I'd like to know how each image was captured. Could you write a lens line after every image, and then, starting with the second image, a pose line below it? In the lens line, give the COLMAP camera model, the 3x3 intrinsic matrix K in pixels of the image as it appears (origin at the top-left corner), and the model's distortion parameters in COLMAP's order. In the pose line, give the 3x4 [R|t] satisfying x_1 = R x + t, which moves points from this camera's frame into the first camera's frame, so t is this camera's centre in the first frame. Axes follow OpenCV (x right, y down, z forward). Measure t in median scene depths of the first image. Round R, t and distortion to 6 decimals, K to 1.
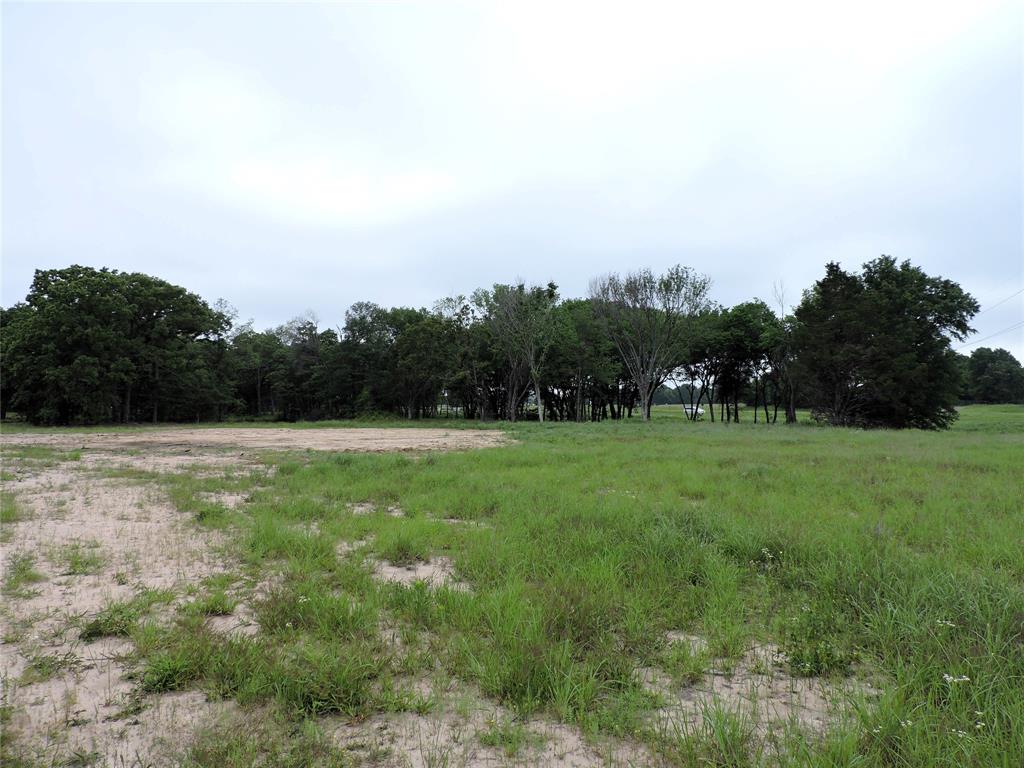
lens RADIAL K [[727.3, 0, 513.4], [0, 727.3, 387.0], [0, 0, 1]] dist [-0.020452, -0.000299]
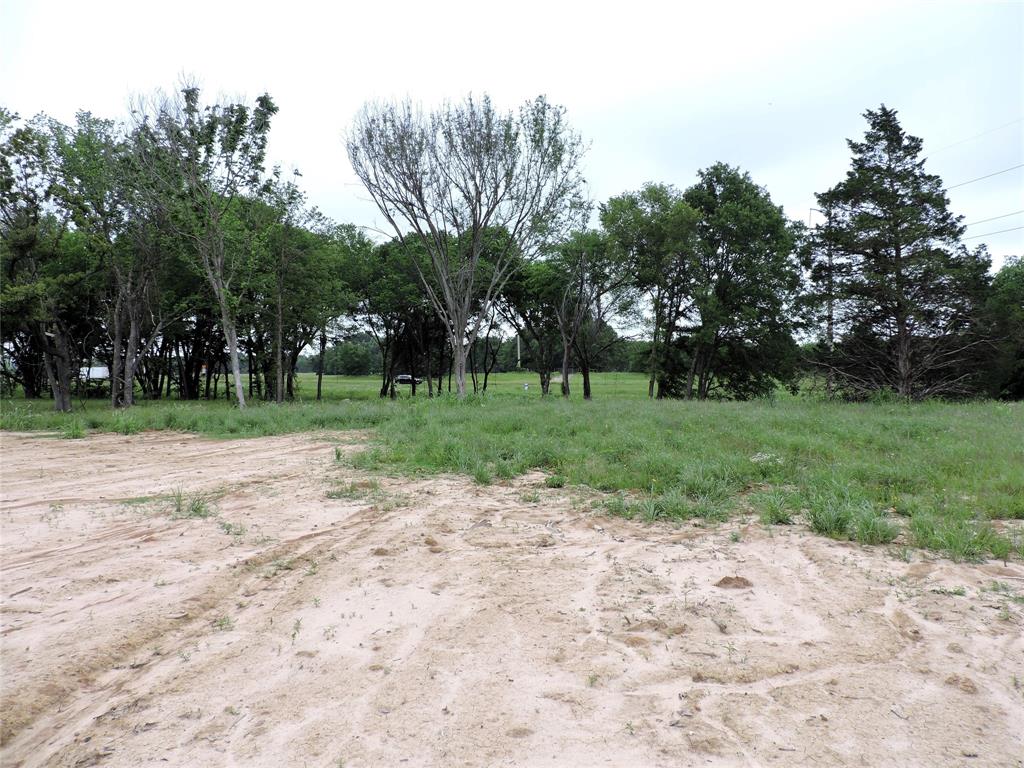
lens RADIAL K [[727.3, 0, 516.2], [0, 727.3, 379.2], [0, 0, 1]] dist [-0.020452, -0.000299]
pose [[0.812817, -0.006402, 0.582484, -0.086803], [-0.016137, 0.999308, 0.033502, 0.012730], [-0.582296, -0.036630, 0.812151, 0.568697]]
